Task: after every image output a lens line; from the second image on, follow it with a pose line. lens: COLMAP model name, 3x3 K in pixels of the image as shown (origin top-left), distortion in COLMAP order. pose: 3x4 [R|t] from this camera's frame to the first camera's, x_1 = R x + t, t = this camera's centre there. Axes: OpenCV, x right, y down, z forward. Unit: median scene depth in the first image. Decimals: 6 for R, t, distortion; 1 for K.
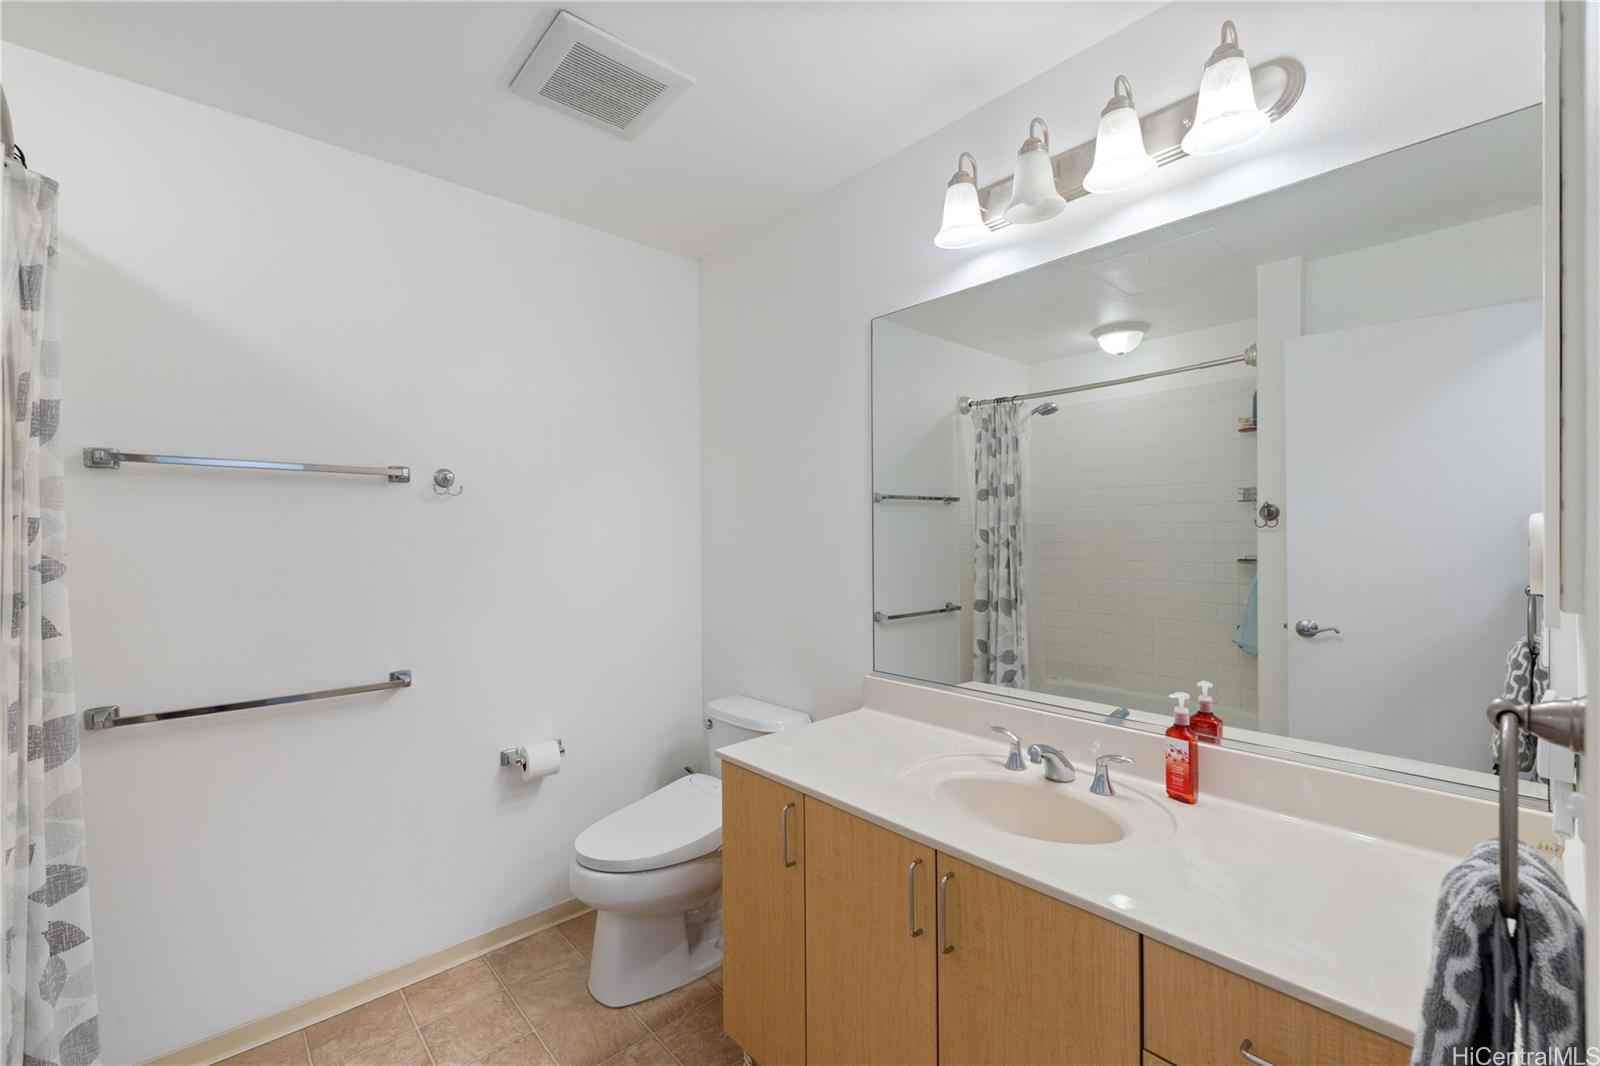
lens RADIAL K [[682.3, 0, 822.3], [0, 682.3, 536.0], [0, 0, 1]] dist [0.000245, -0.000104]
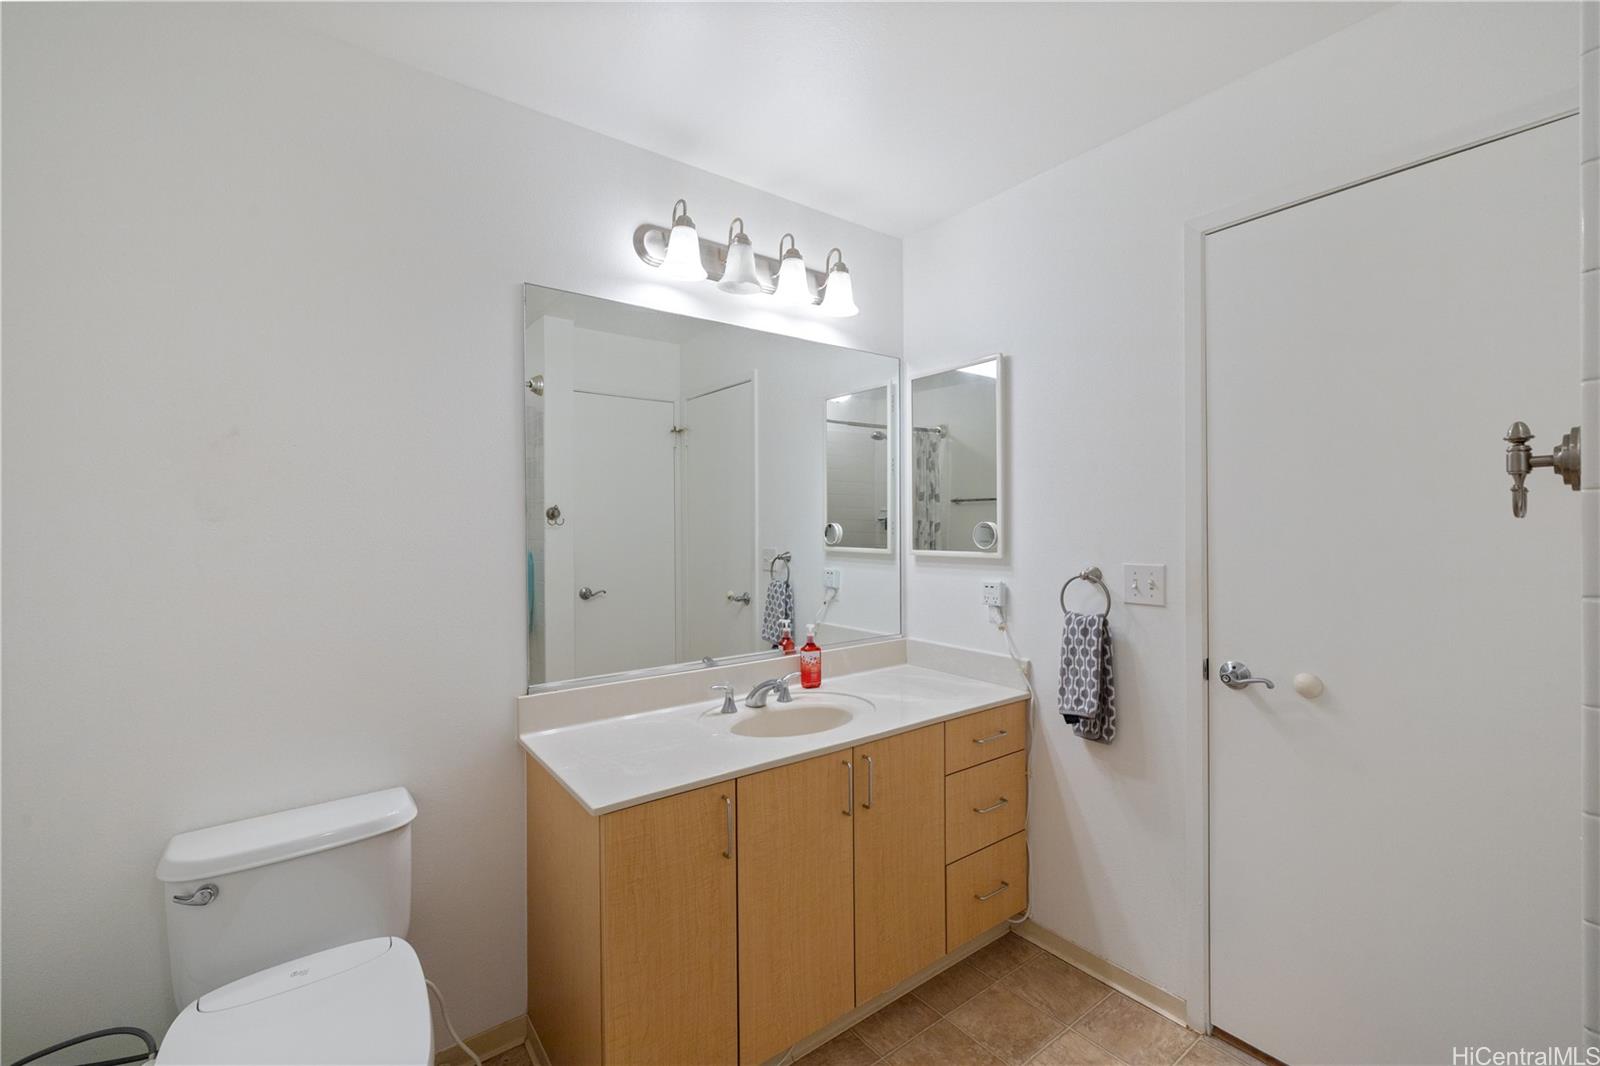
lens RADIAL K [[682.3, 0, 822.3], [0, 682.3, 536.0], [0, 0, 1]] dist [0.000245, -0.000104]
pose [[0.072192, -0.007769, 0.997361, -1.043935], [0.007080, 0.999948, 0.007277, 0.000034], [-0.997366, 0.006536, 0.072243, 0.781467]]
